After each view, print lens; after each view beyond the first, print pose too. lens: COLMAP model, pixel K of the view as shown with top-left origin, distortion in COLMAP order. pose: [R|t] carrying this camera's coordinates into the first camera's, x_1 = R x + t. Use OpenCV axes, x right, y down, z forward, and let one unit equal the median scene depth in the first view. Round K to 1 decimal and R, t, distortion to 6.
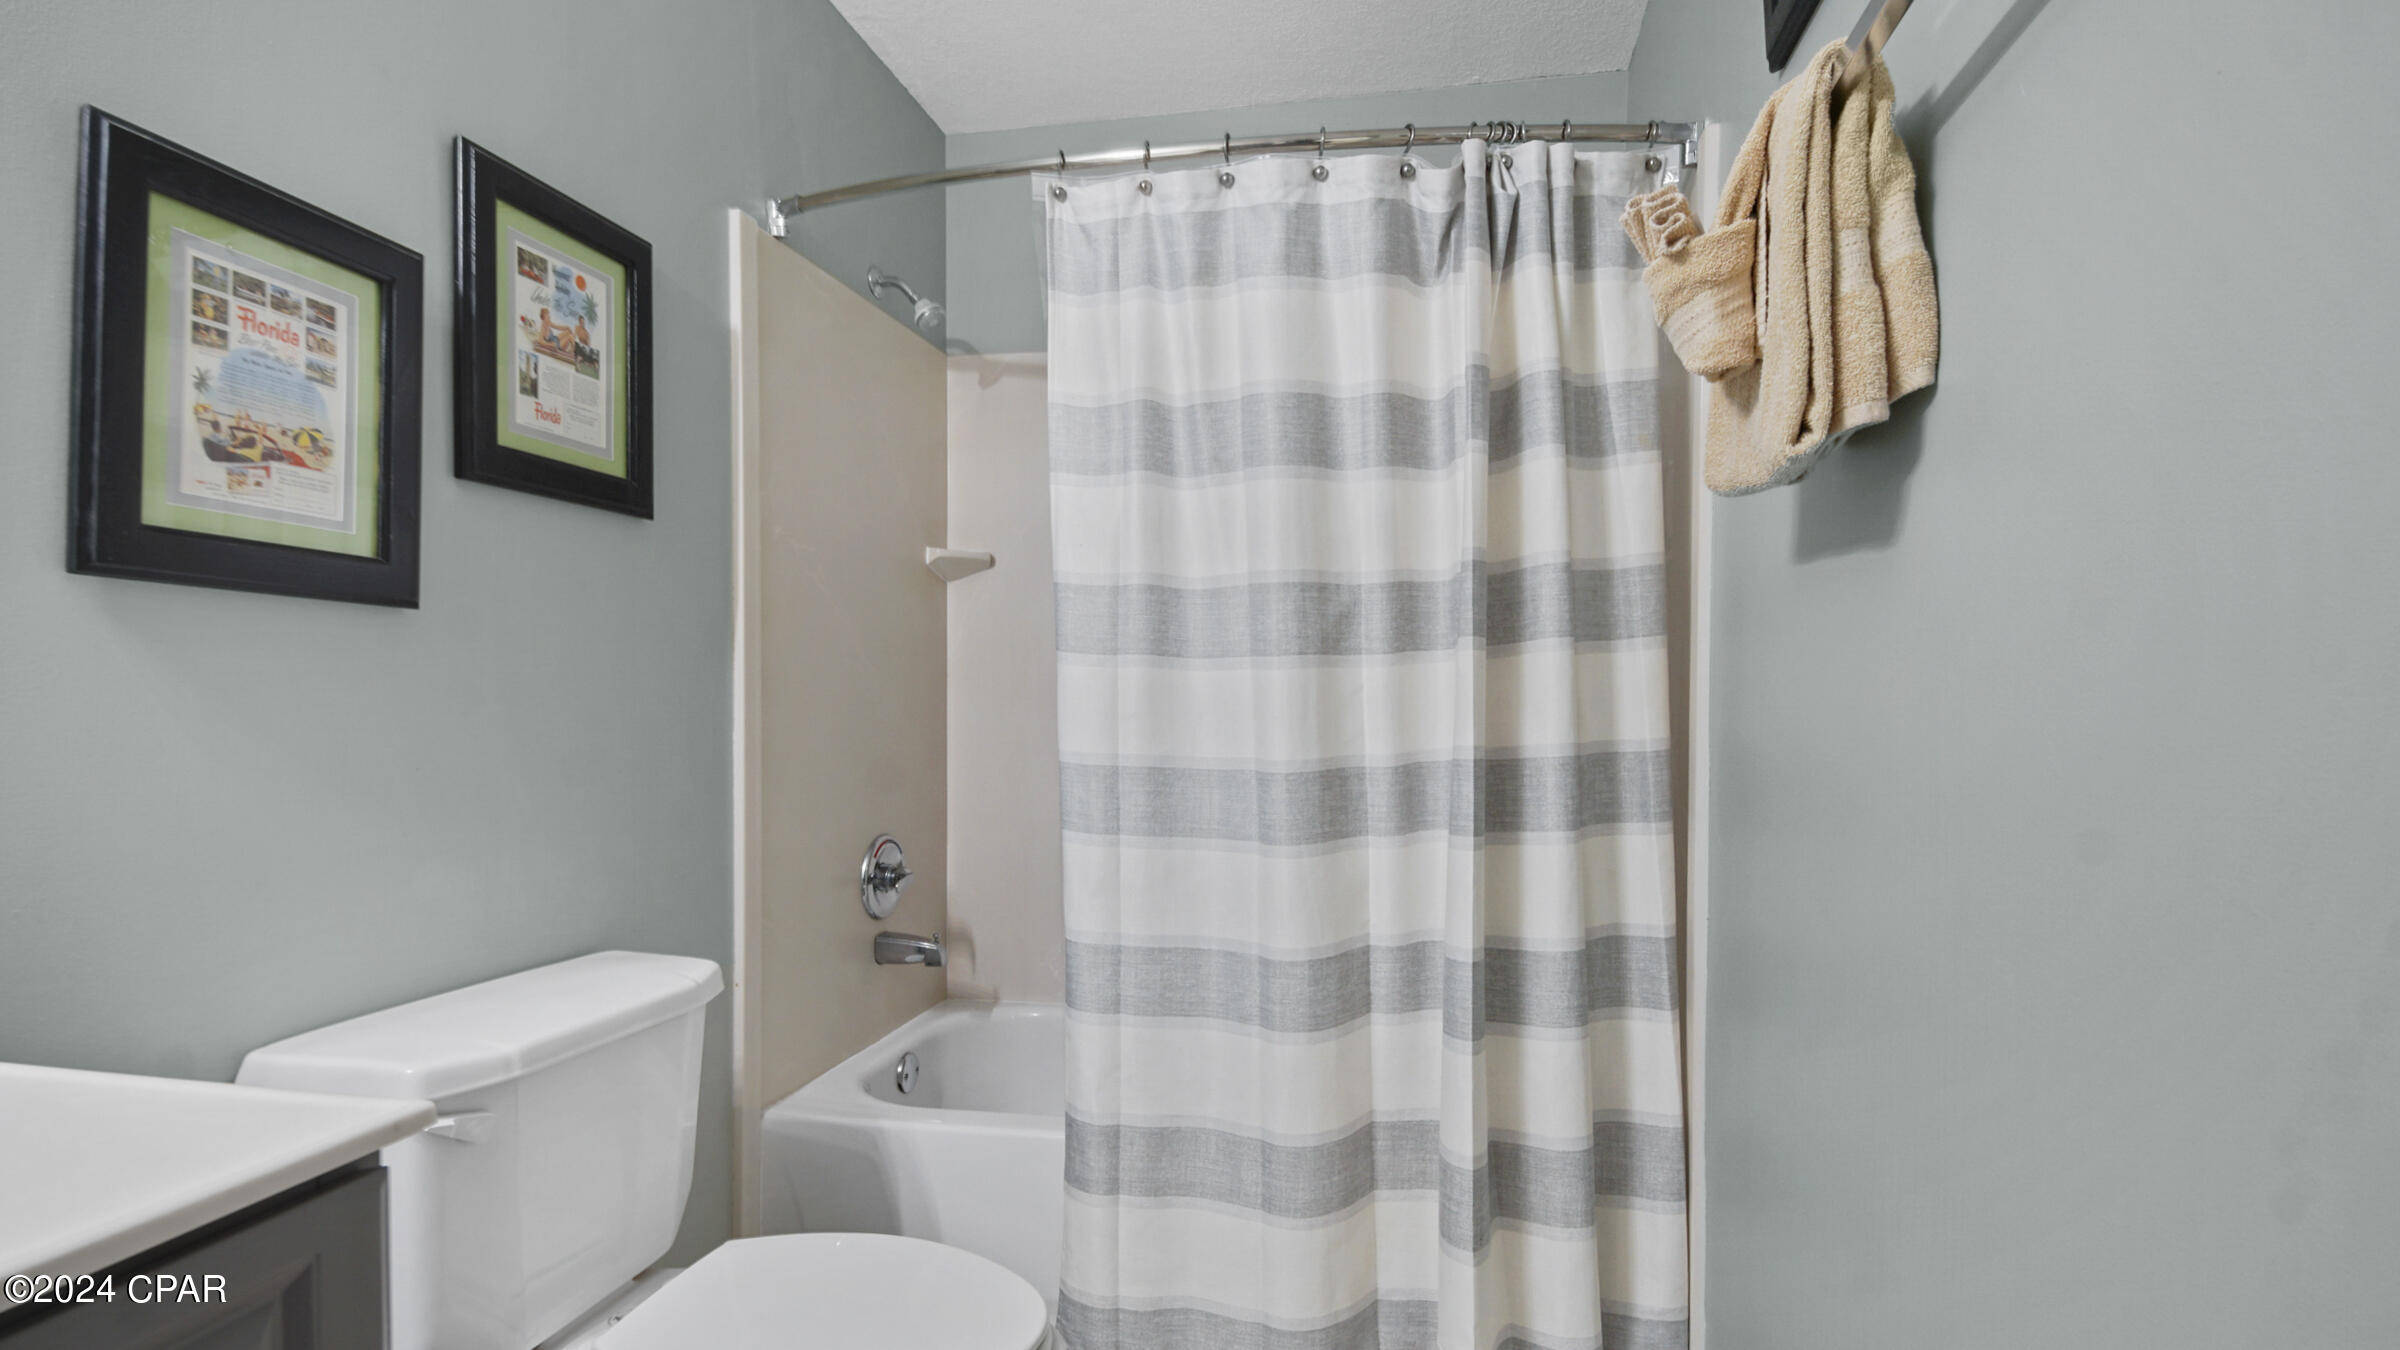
lens RADIAL K [[1067.0, 0, 1211.3], [0, 1067.0, 704.4], [0, 0, 1]] dist [0.044768, -0.030738]
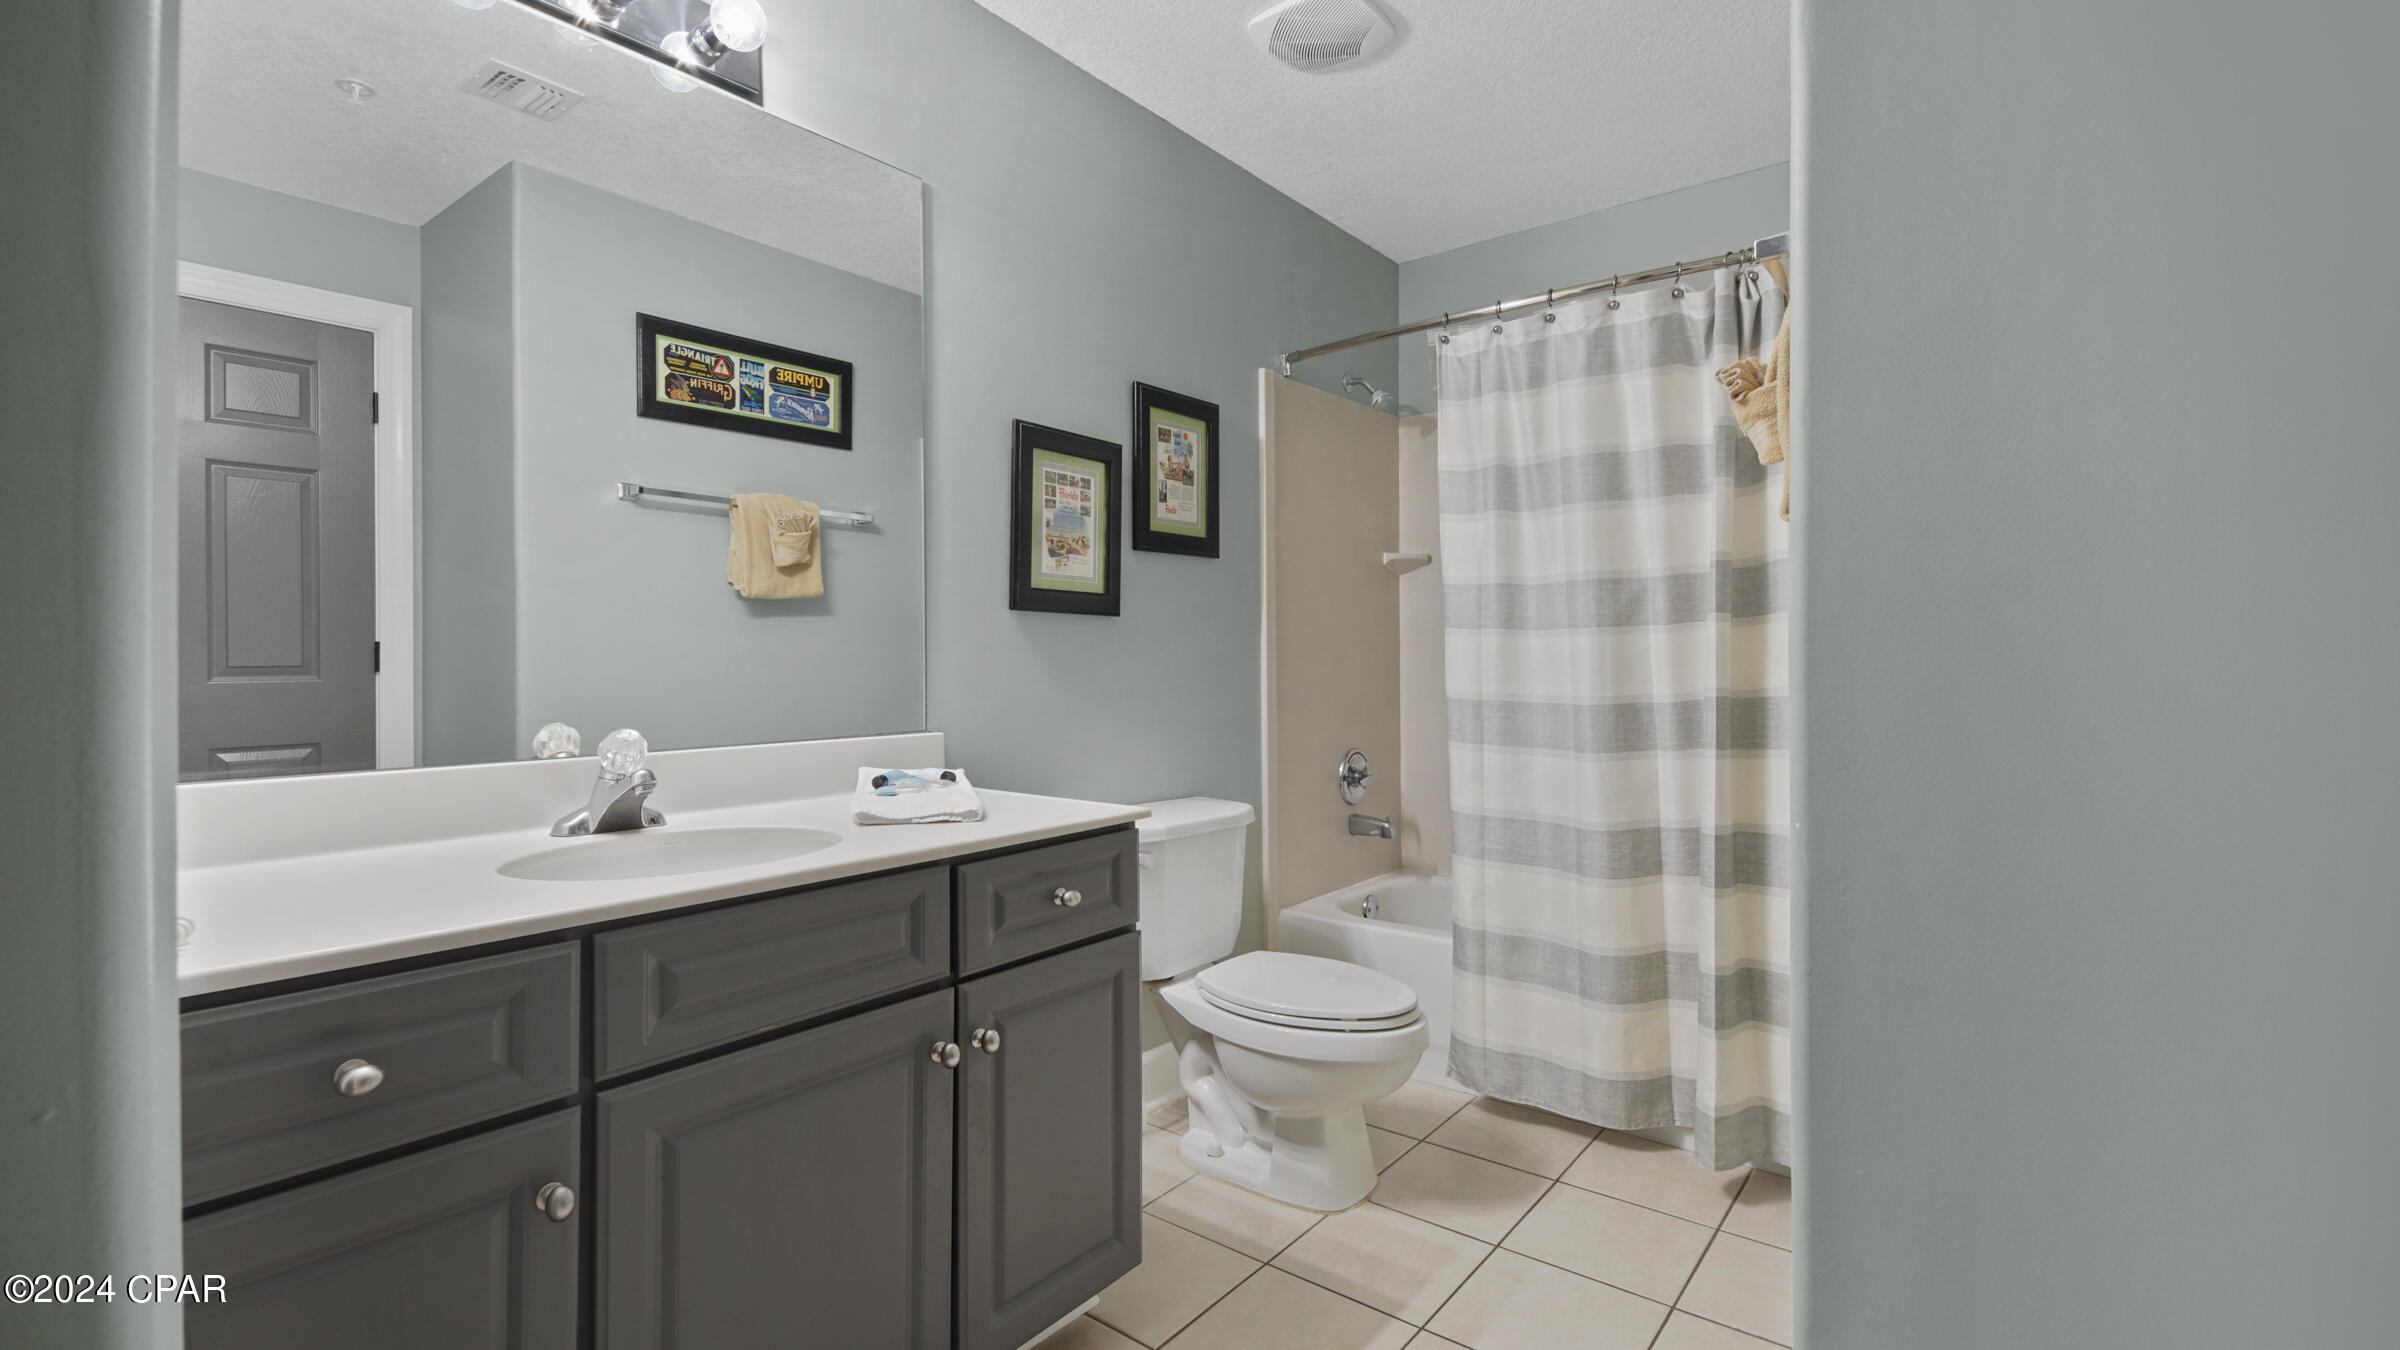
lens RADIAL K [[1067.0, 0, 1211.3], [0, 1067.0, 704.4], [0, 0, 1]] dist [0.044768, -0.030738]
pose [[0.886132, 0.013677, -0.463230, 0.293869], [0.004573, 0.999258, 0.038252, 0.002337], [0.463410, -0.036015, 0.885412, -0.581427]]
